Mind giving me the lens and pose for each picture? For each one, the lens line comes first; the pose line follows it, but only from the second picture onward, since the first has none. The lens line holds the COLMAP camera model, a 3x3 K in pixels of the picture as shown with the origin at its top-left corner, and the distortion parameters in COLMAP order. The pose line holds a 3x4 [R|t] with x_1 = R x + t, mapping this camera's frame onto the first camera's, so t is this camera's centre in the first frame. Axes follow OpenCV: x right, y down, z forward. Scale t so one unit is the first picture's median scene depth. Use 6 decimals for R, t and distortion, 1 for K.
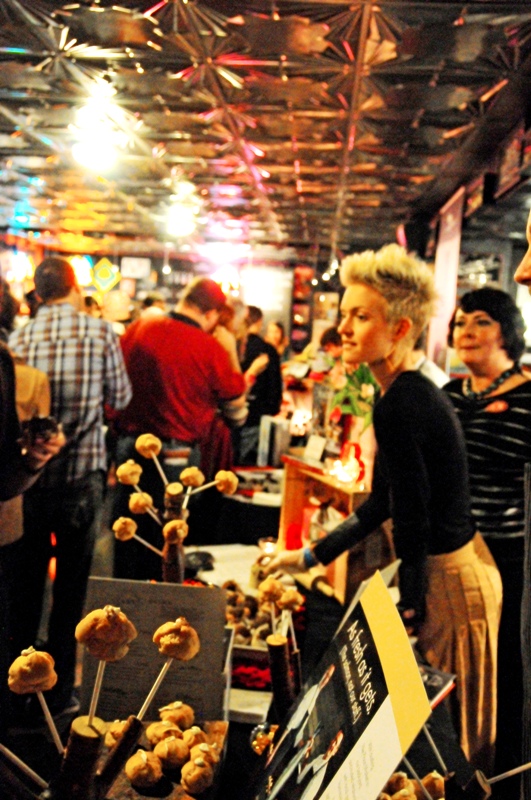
lens RADIAL K [[810.3, 0, 265.0], [0, 810.3, 398.7], [0, 0, 1]] dist [0.003065, 0.000000]
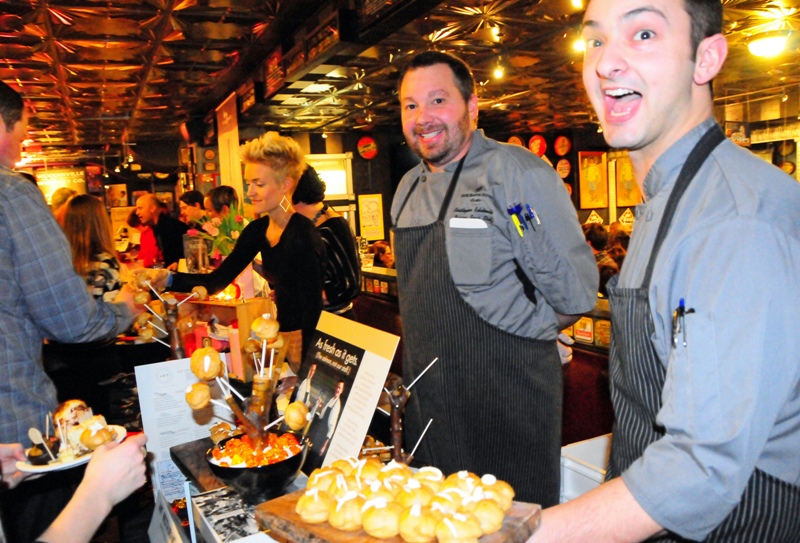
lens RADIAL K [[640.2, 0, 400.2], [0, 640.2, 272.3], [0, 0, 1]] dist [-0.000245, 0.002595]
pose [[0.856070, -0.192243, 0.479777, -0.106287], [0.179829, 0.981043, 0.072224, 0.015135], [-0.484567, 0.024449, 0.874413, -0.094652]]
